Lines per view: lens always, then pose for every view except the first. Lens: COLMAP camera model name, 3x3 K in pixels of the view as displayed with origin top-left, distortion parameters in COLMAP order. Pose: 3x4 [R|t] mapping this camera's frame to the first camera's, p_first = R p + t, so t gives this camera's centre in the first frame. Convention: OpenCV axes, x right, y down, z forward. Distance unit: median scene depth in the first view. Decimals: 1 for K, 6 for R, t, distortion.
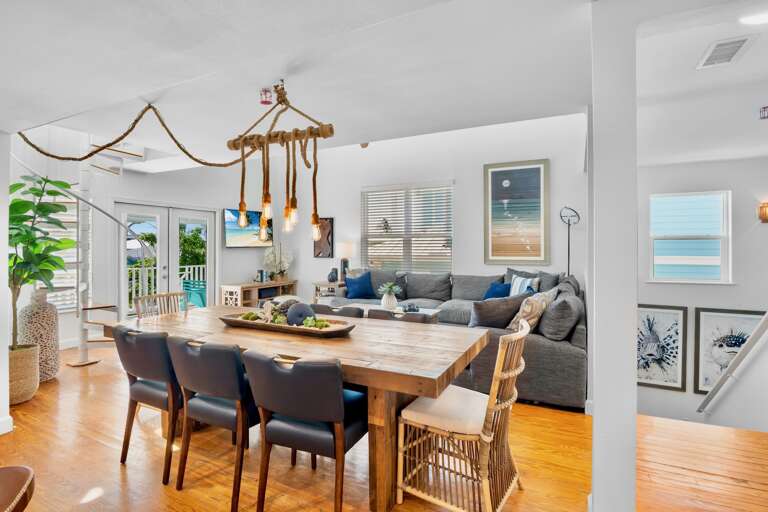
lens RADIAL K [[372.0, 0, 385.3], [0, 372.0, 254.5], [0, 0, 1]] dist [-0.016989, -0.000754]
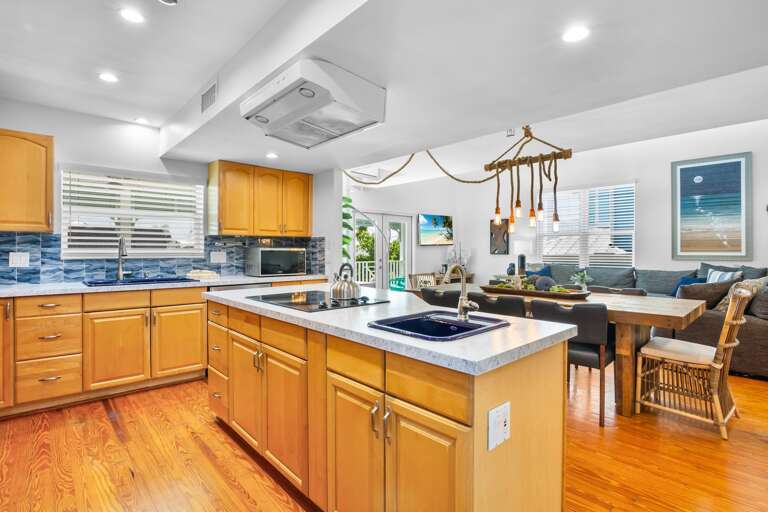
lens RADIAL K [[372.0, 0, 384.4], [0, 372.0, 257.4], [0, 0, 1]] dist [-0.016989, -0.000754]
pose [[0.939753, 0.006387, -0.341795, -0.148955], [-0.006970, 0.999976, -0.000478, 0.028742], [0.341784, 0.002832, 0.939774, -0.251400]]
